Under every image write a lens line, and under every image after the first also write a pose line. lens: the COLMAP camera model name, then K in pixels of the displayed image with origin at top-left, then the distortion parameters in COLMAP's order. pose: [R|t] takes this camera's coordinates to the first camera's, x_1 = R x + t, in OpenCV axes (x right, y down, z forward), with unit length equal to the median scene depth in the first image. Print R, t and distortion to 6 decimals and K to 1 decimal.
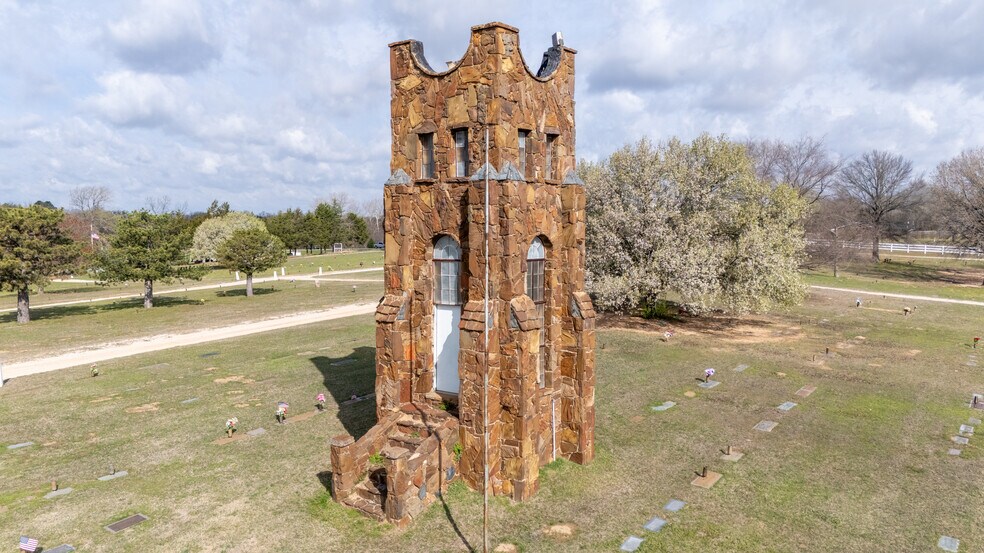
lens RADIAL K [[734.7, 0, 492.0], [0, 734.7, 276.5], [0, 0, 1]] dist [0.059350, -0.000348]
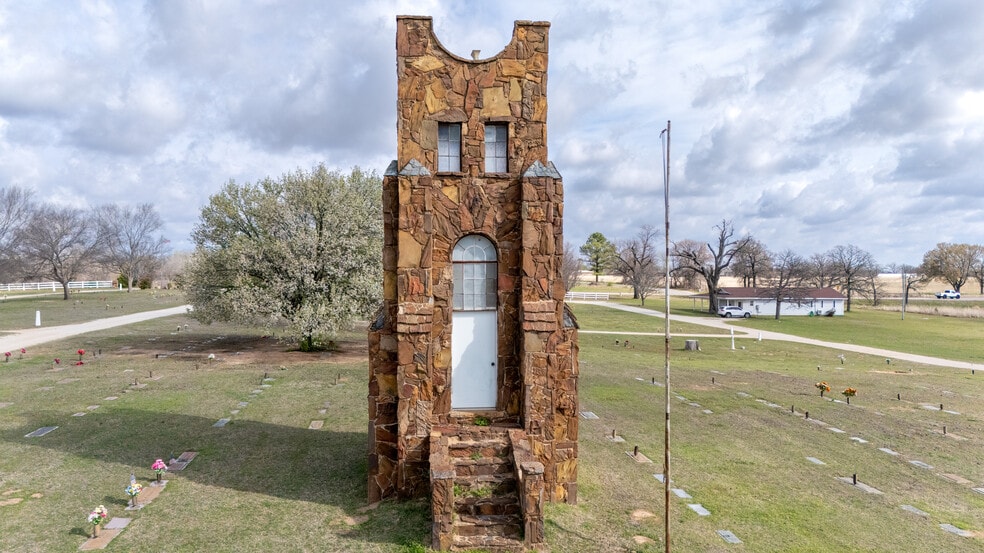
lens RADIAL K [[734.7, 0, 492.0], [0, 734.7, 276.5], [0, 0, 1]] dist [0.059350, -0.000348]
pose [[0.723407, 0.001438, 0.690421, -0.691324], [0.045653, 0.997710, -0.049912, 0.043918], [-0.688911, 0.067626, 0.721684, 0.327674]]
